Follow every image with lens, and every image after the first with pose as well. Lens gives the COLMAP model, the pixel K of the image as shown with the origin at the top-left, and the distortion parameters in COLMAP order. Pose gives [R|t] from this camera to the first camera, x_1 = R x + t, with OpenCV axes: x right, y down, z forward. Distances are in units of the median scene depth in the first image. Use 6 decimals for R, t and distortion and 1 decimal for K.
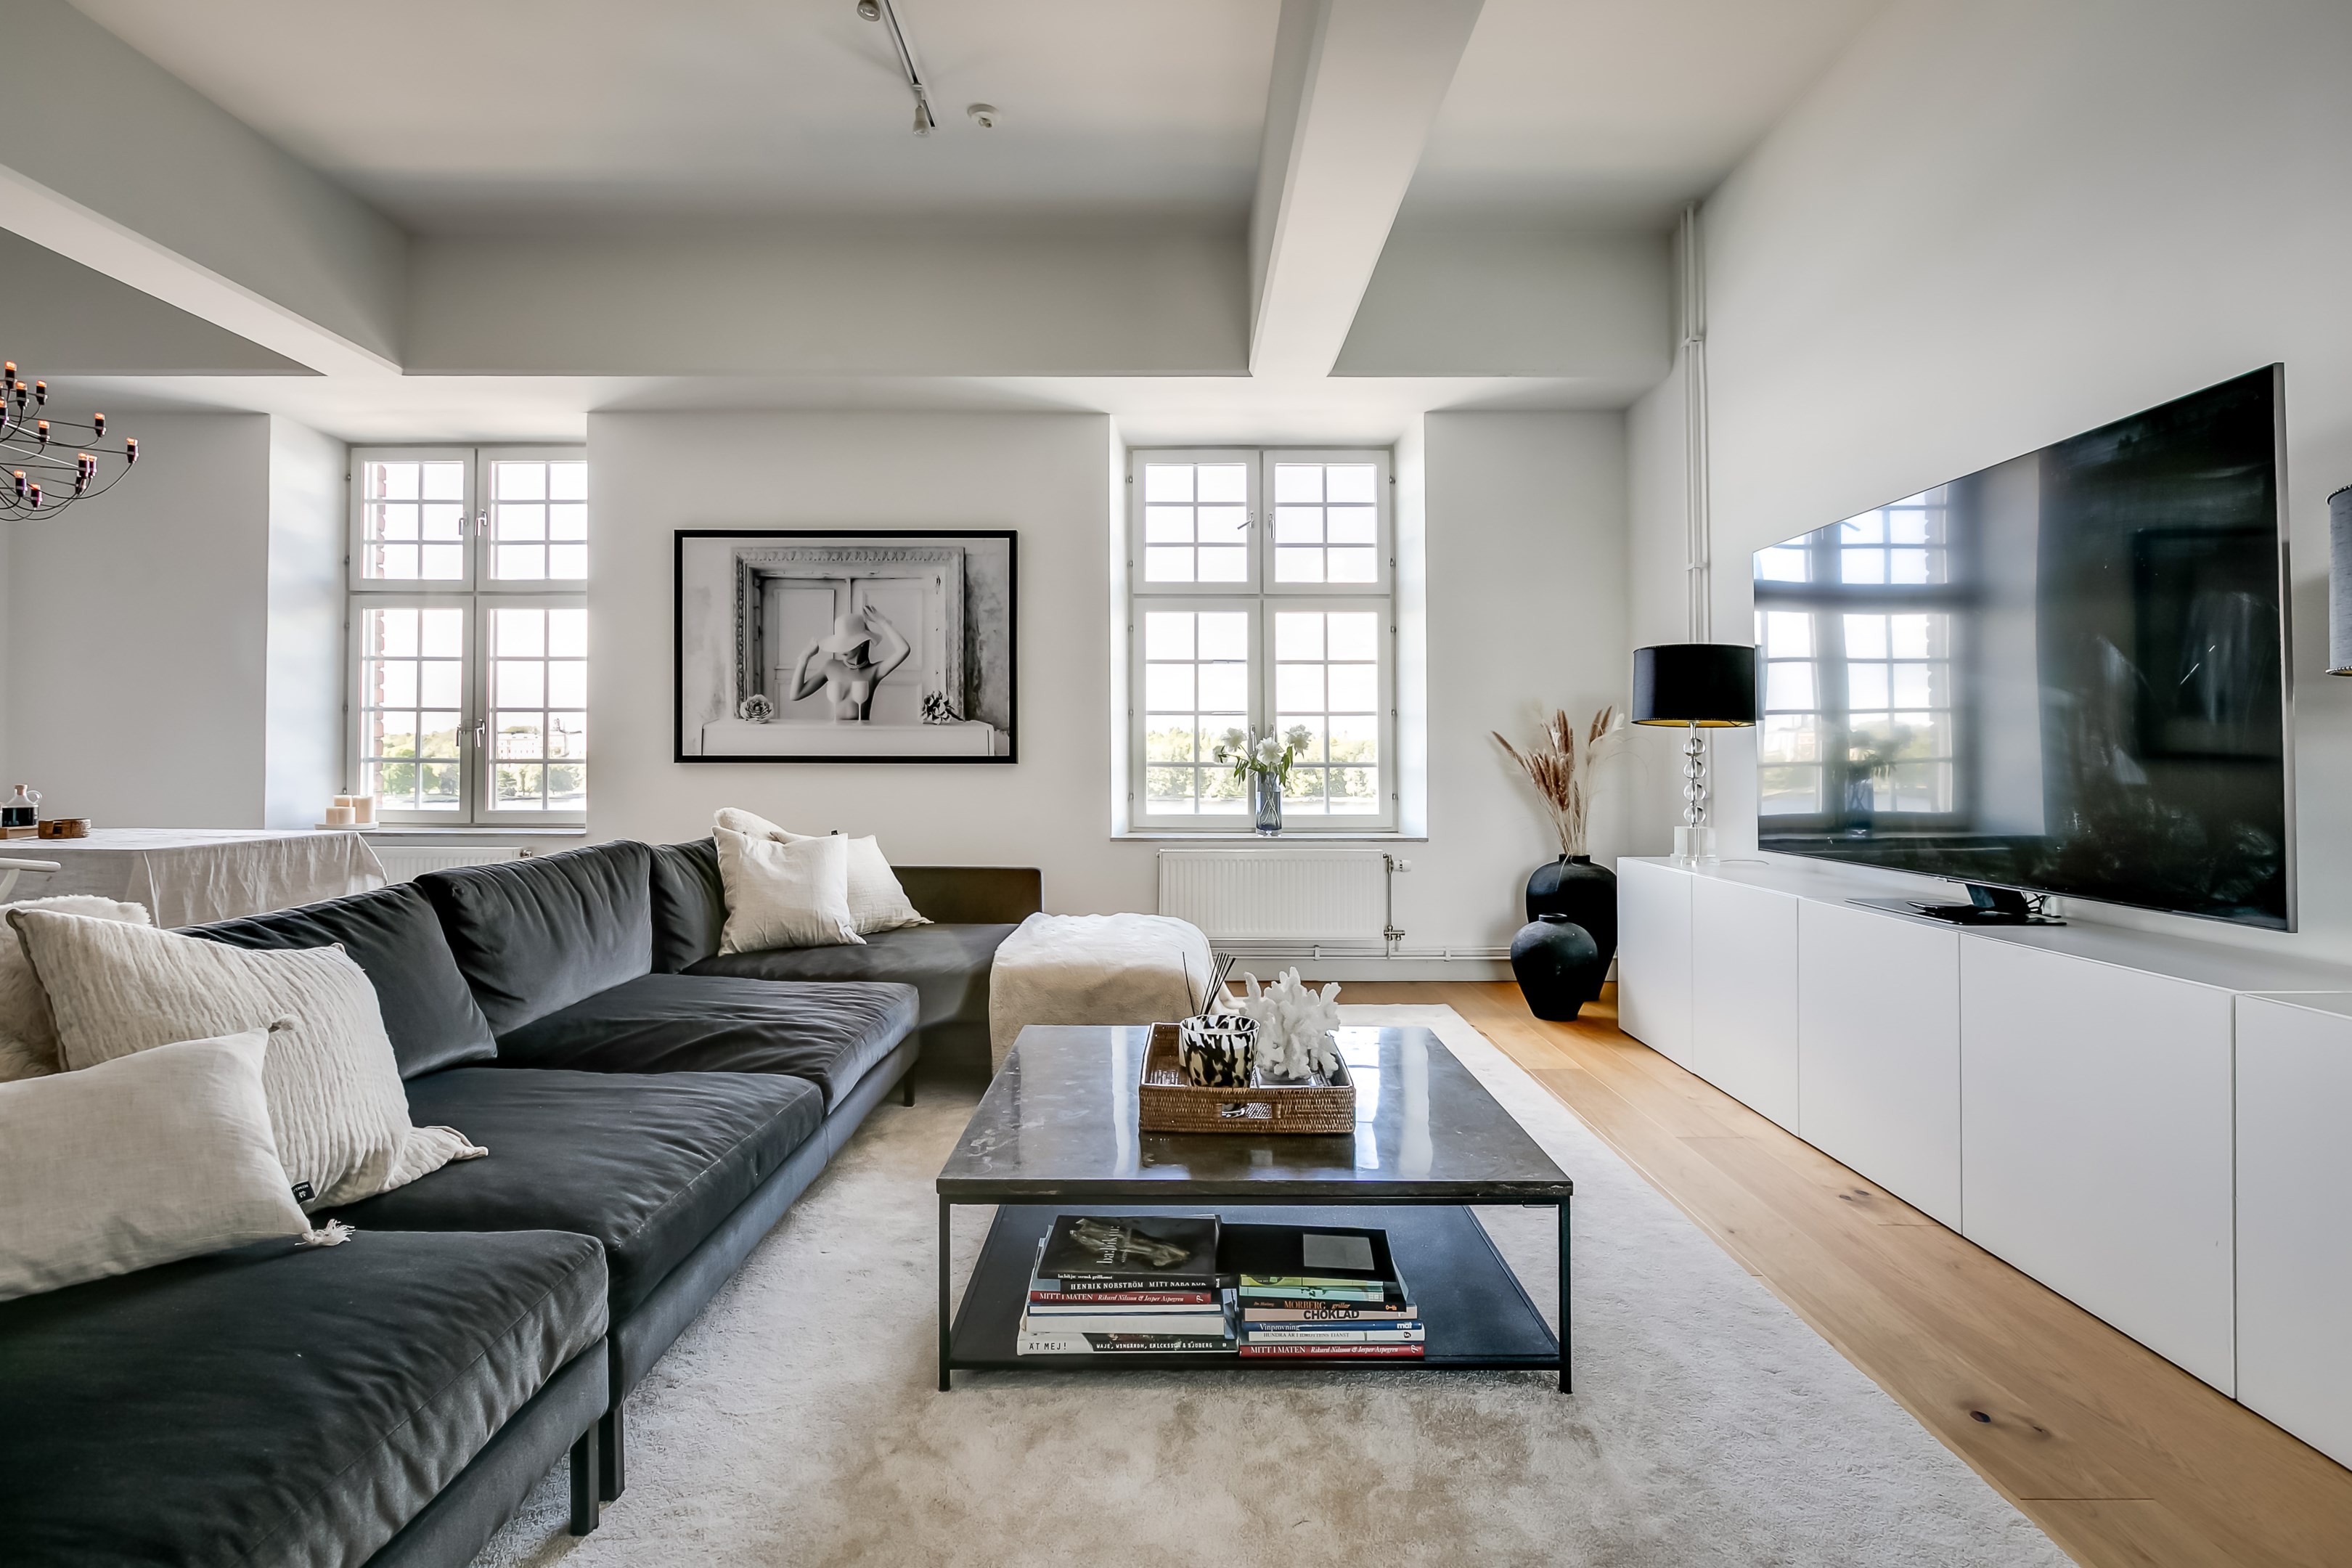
lens RADIAL K [[1088.9, 0, 1168.6], [0, 1088.9, 753.4], [0, 0, 1]] dist [0.003170, -0.003803]
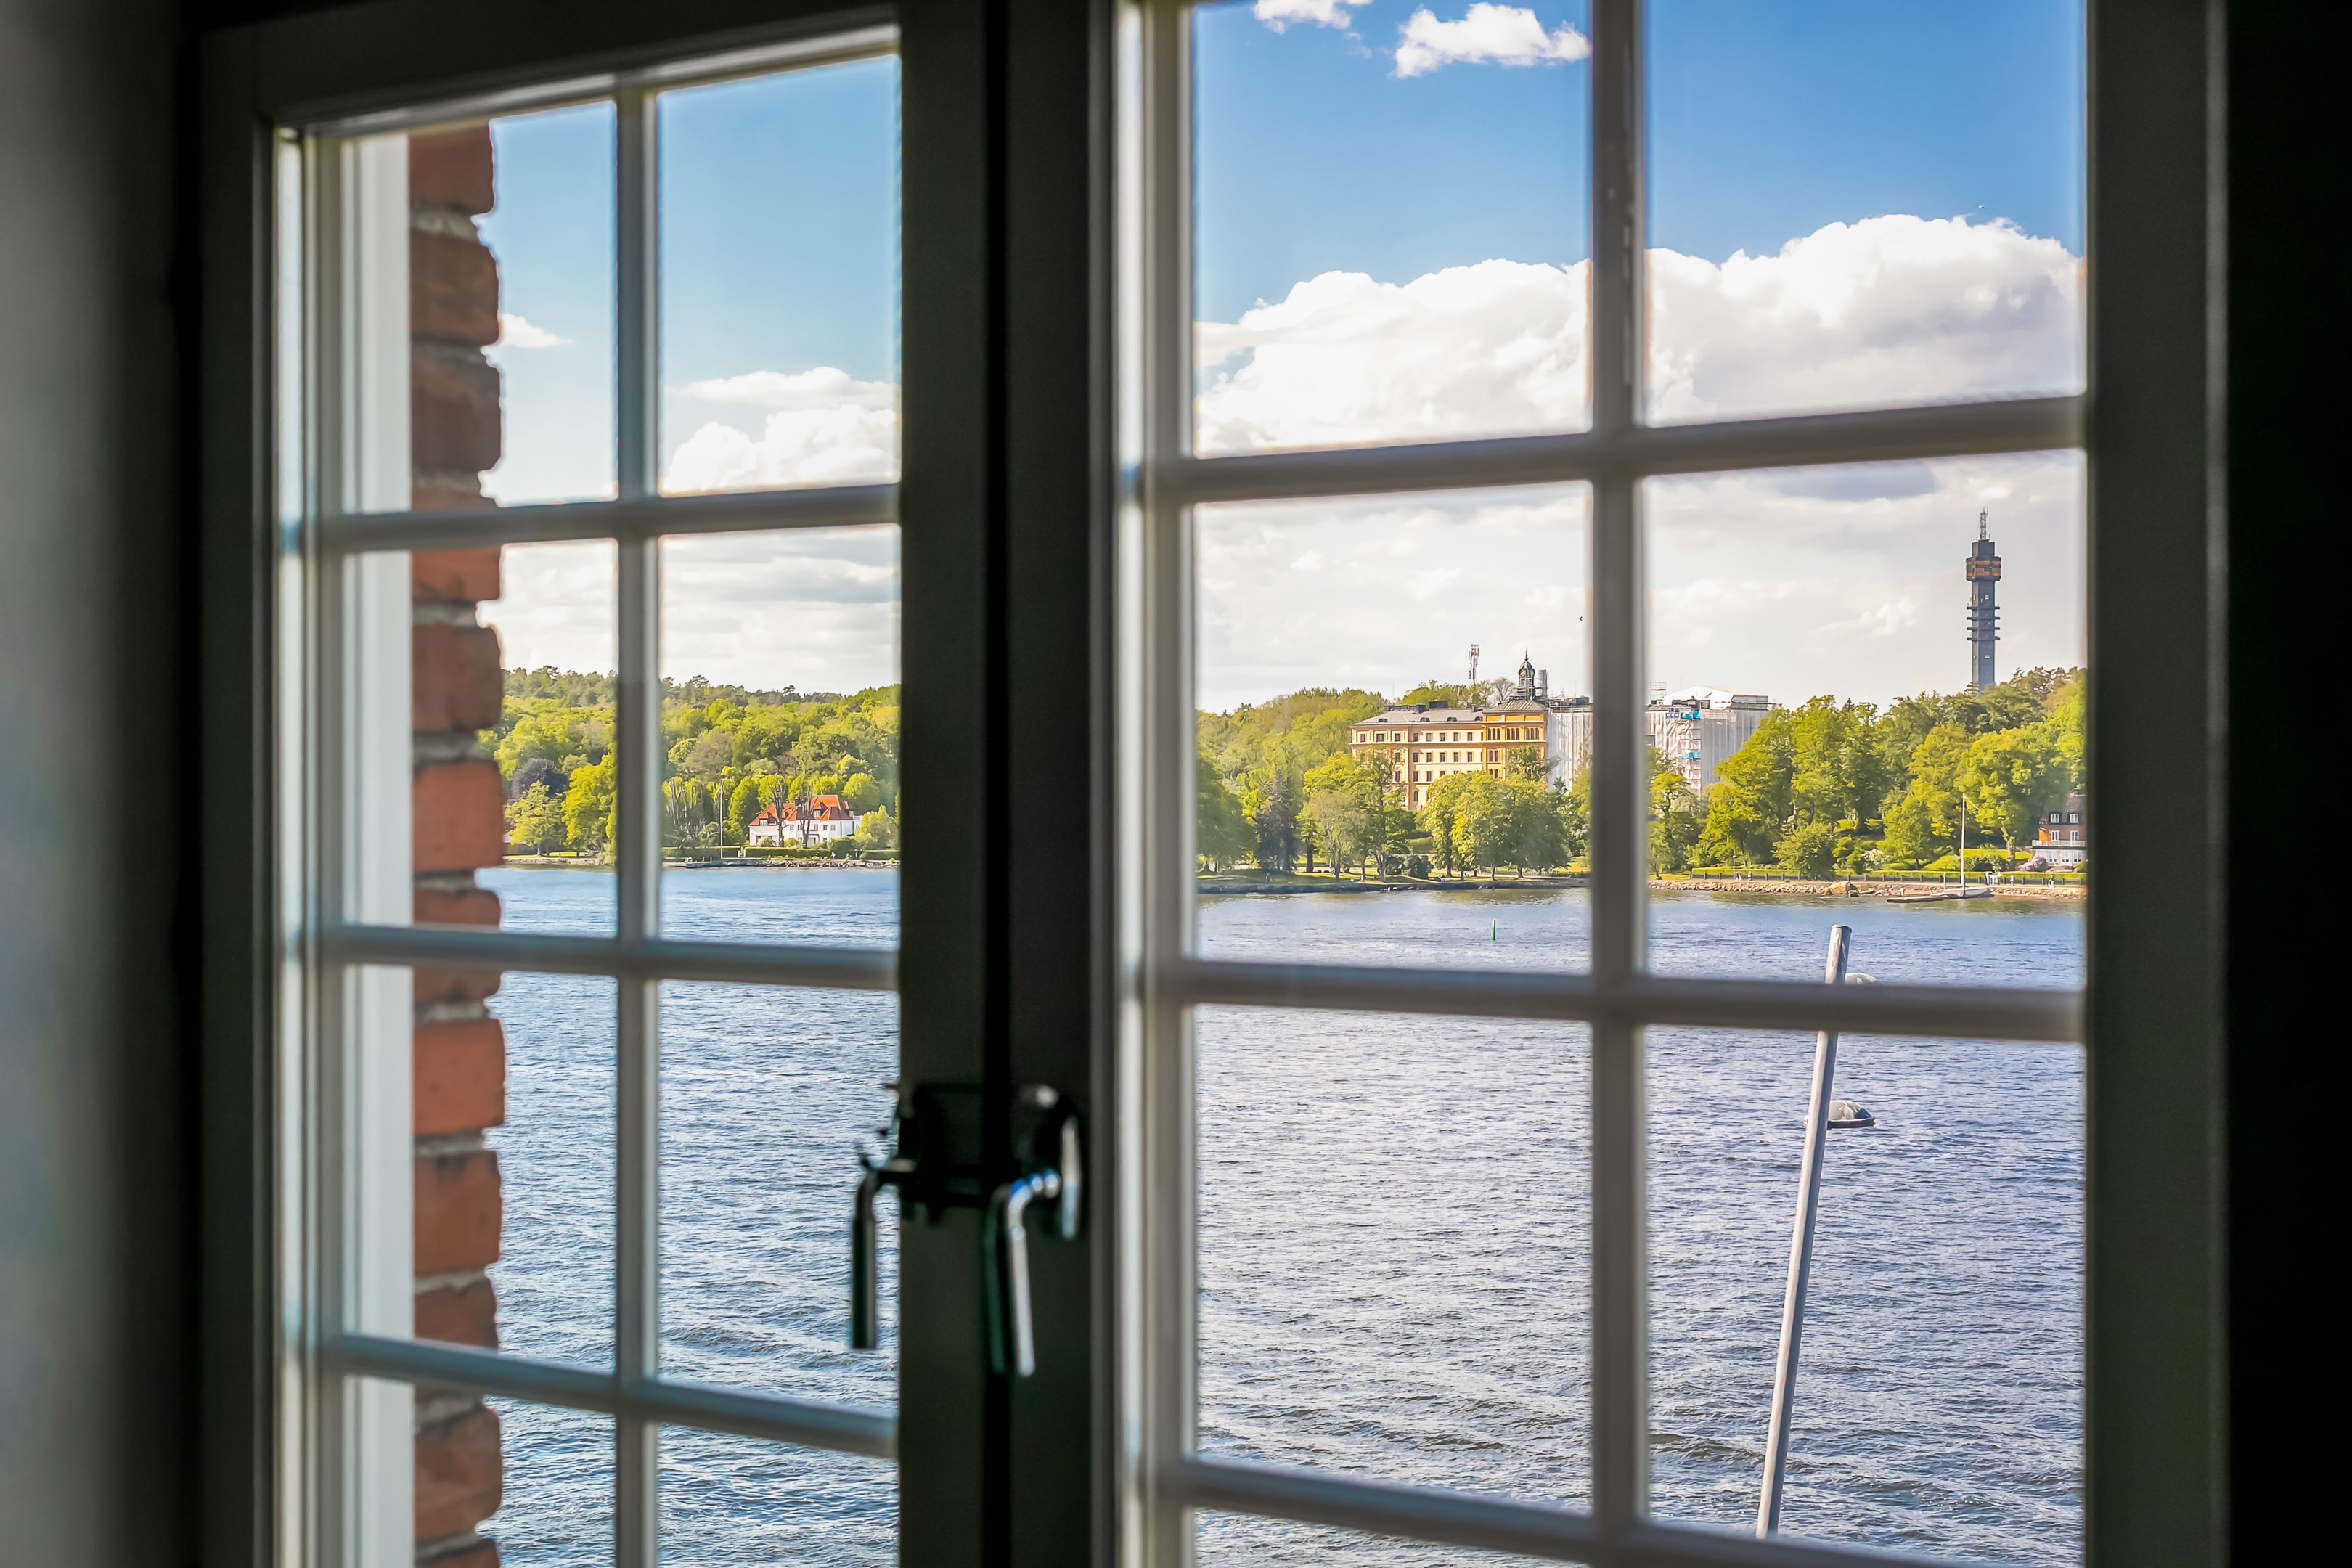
lens RADIAL K [[3426.3, 0, 1182.6], [0, 3426.3, 782.3], [0, 0, 1]] dist [0.022267, 0.000000]
pose [[0.818715, -0.004617, -0.574181, -0.471456], [0.010105, 0.999929, 0.006369, -0.066259], [0.574111, -0.011017, 0.818704, 0.804558]]
